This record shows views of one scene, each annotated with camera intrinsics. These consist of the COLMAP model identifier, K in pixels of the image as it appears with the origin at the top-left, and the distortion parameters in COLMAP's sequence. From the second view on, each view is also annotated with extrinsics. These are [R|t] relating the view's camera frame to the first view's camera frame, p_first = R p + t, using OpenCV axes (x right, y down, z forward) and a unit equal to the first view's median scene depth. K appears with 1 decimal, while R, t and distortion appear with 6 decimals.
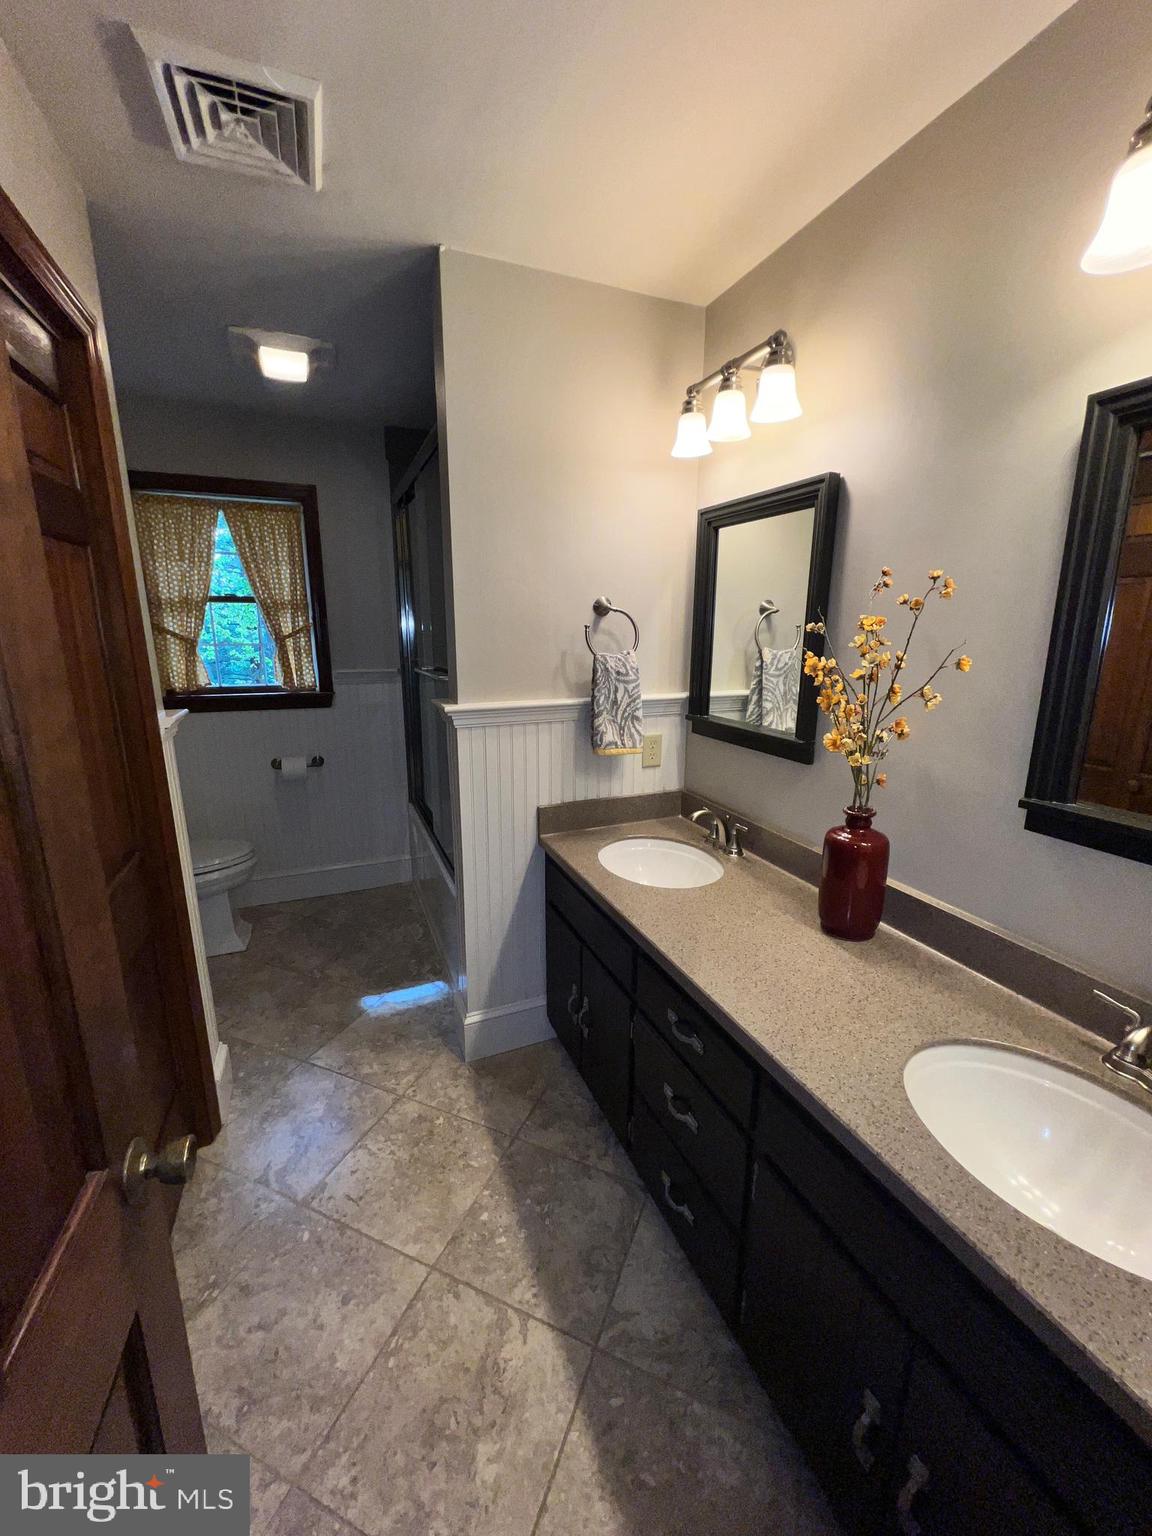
lens RADIAL K [[623.2, 0, 576.6], [0, 623.2, 767.0], [0, 0, 1]] dist [-0.000747, 0.000386]
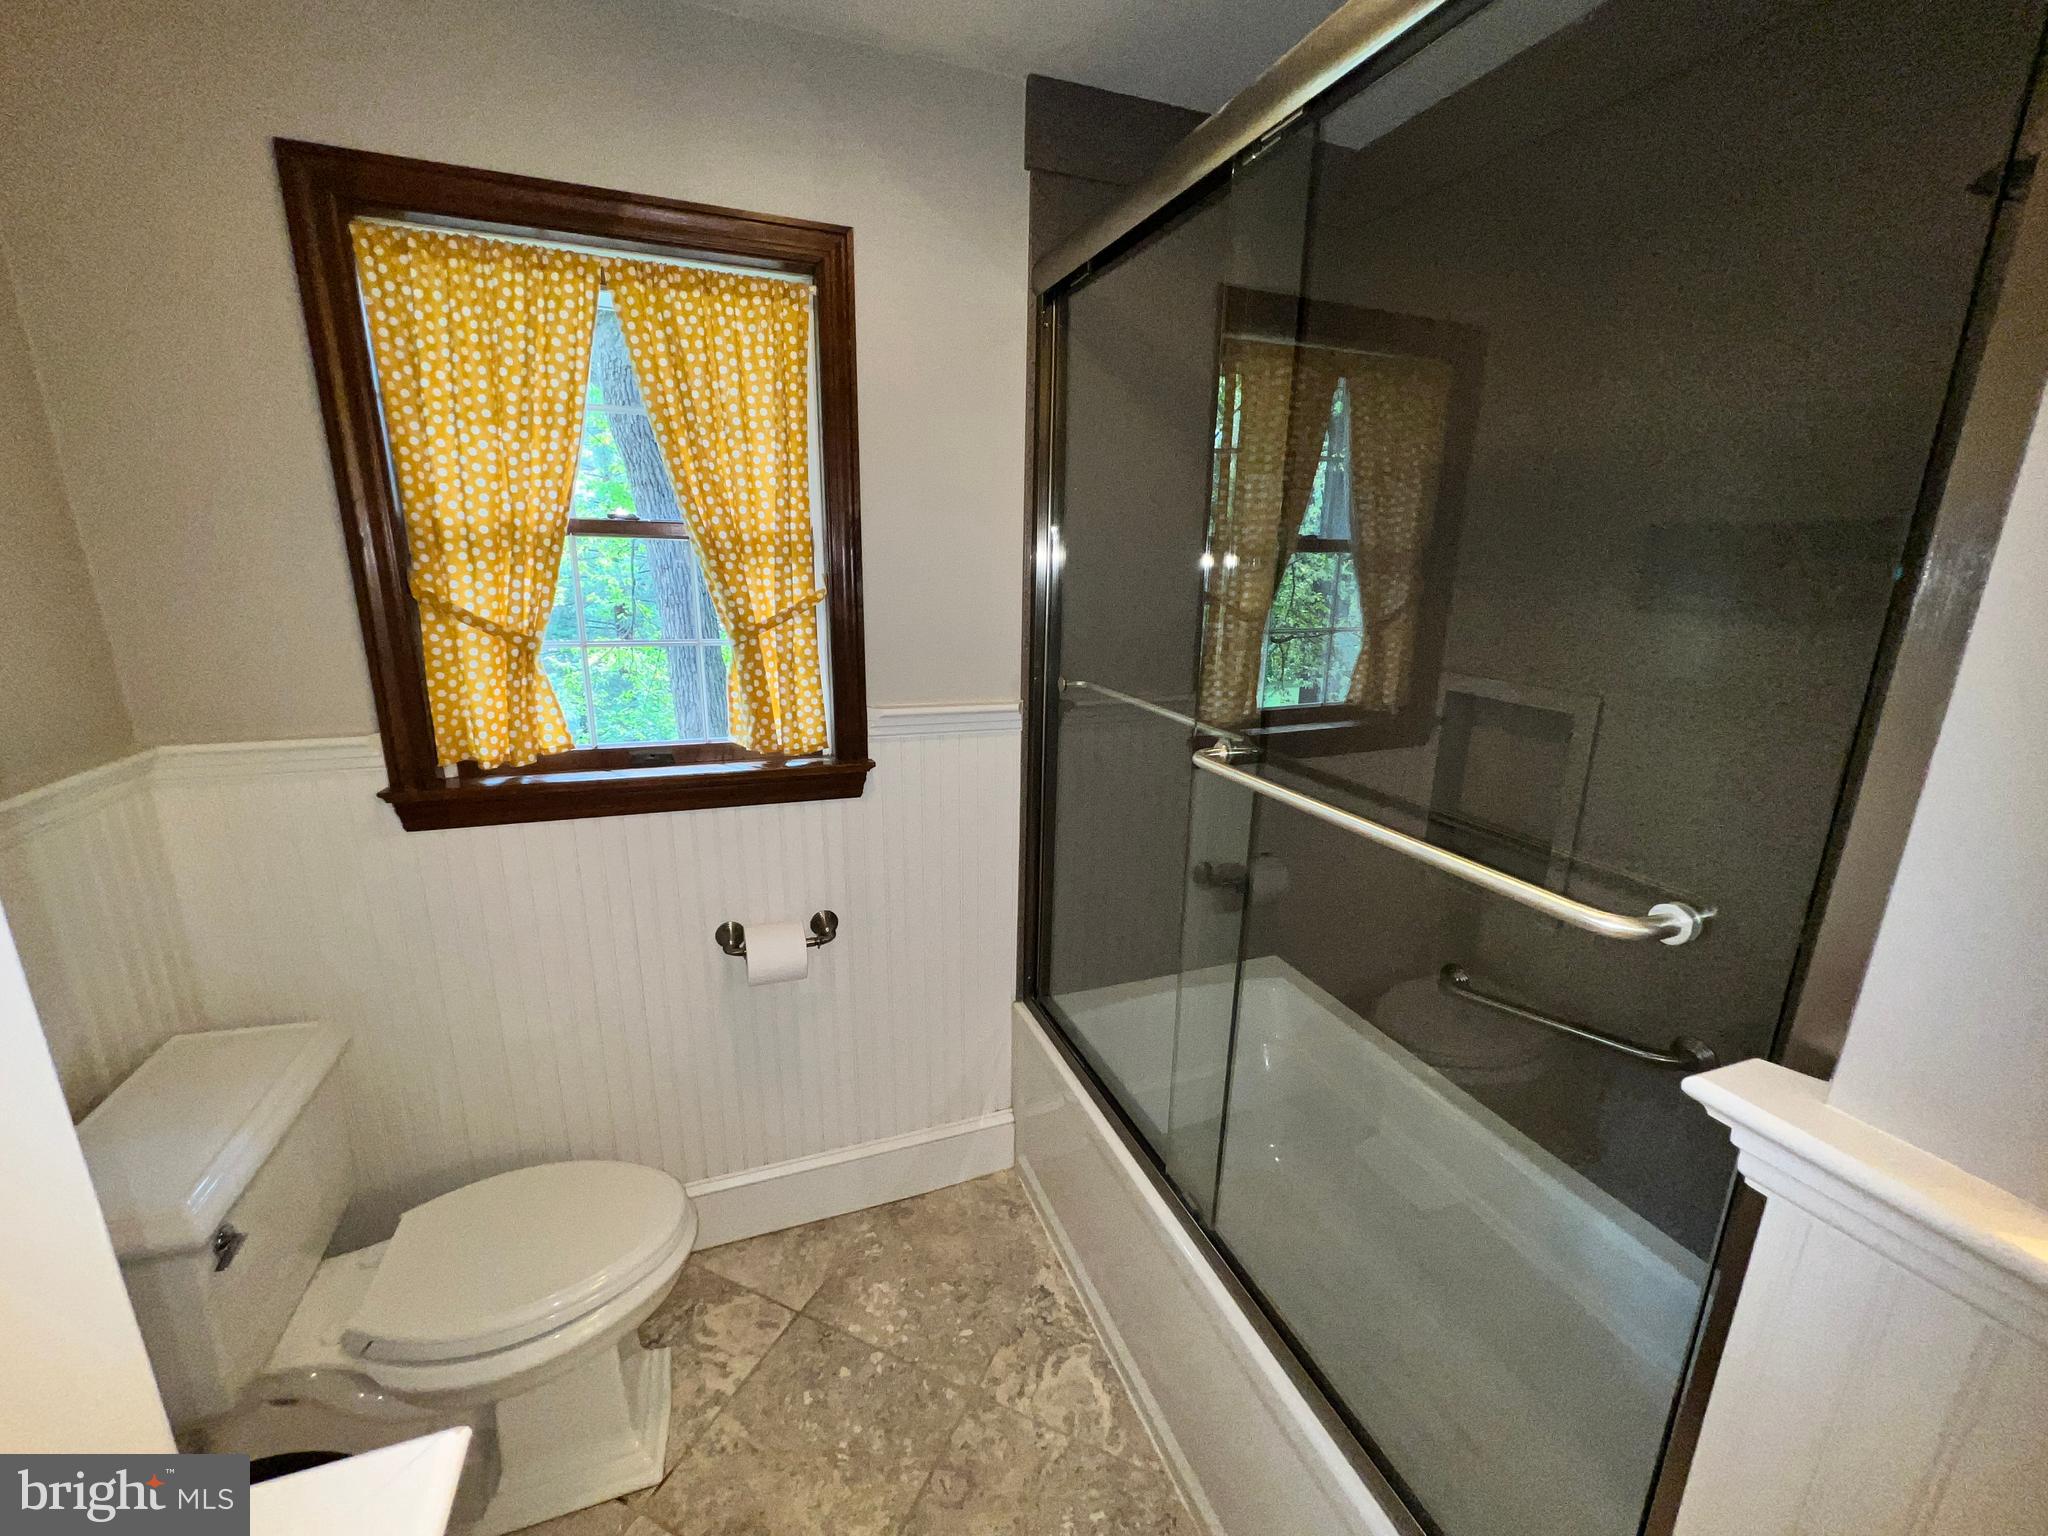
lens RADIAL K [[830.9, 0, 1024.0], [0, 830.9, 767.6], [0, 0, 1]] dist [-0.000747, 0.000386]
pose [[0.999708, 0.017979, -0.016132, -0.297585], [-0.017653, 0.999641, 0.020167, -0.136421], [0.016488, -0.019876, 0.999666, 0.487823]]
